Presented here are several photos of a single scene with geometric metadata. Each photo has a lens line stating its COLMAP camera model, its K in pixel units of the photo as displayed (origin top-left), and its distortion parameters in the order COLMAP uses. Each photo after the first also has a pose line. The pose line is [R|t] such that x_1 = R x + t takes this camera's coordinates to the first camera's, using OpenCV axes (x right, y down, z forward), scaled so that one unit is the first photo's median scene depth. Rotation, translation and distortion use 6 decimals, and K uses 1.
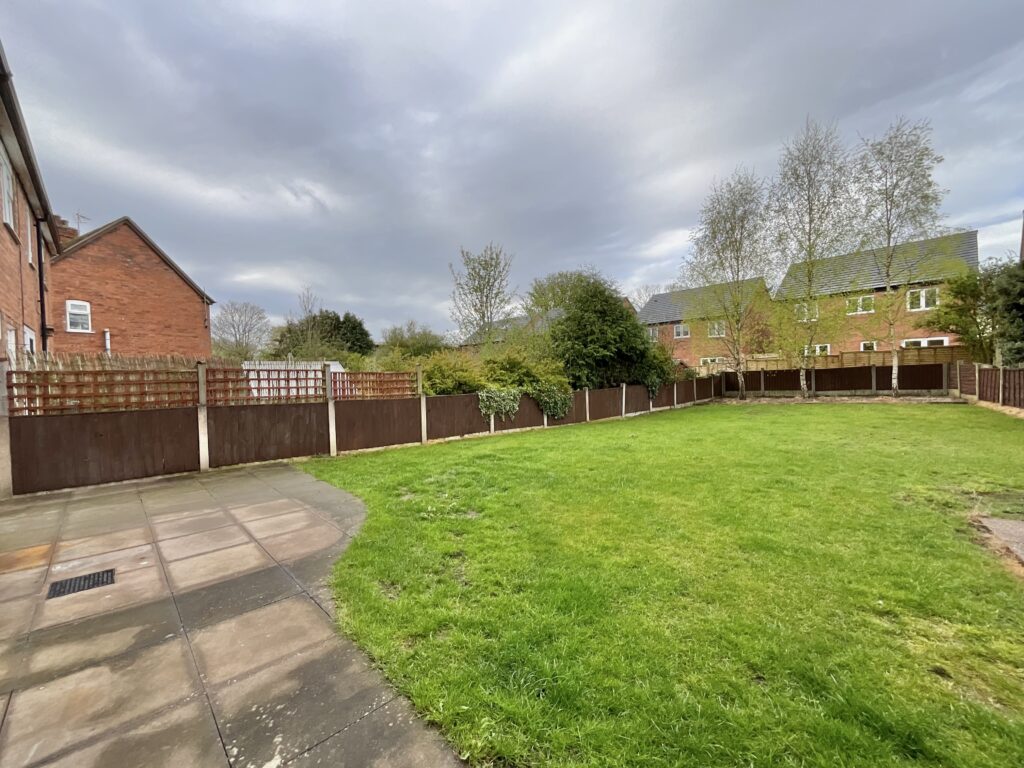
lens RADIAL K [[413.9, 0, 511.2], [0, 413.9, 384.4], [0, 0, 1]] dist [-0.001786, 0.000067]
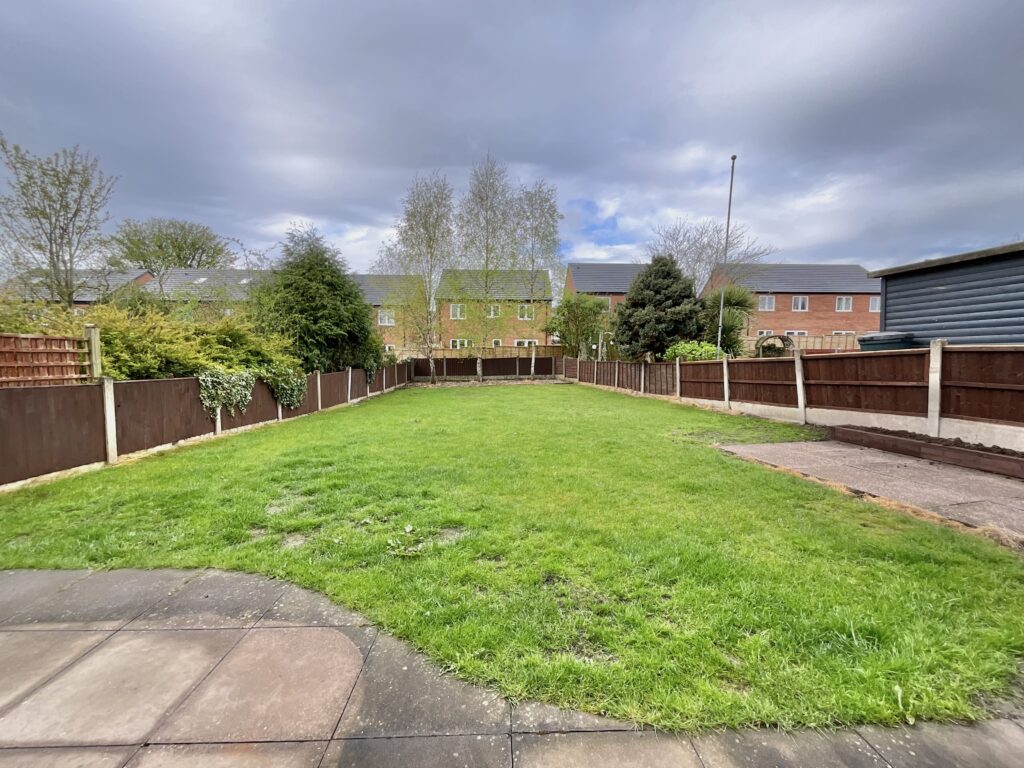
lens RADIAL K [[413.9, 0, 511.2], [0, 413.9, 384.4], [0, 0, 1]] dist [-0.001786, 0.000067]
pose [[0.668983, -0.014520, 0.743136, -0.235319], [-0.009591, 0.999557, 0.028164, 0.009708], [-0.743216, -0.025969, 0.668547, 0.174065]]
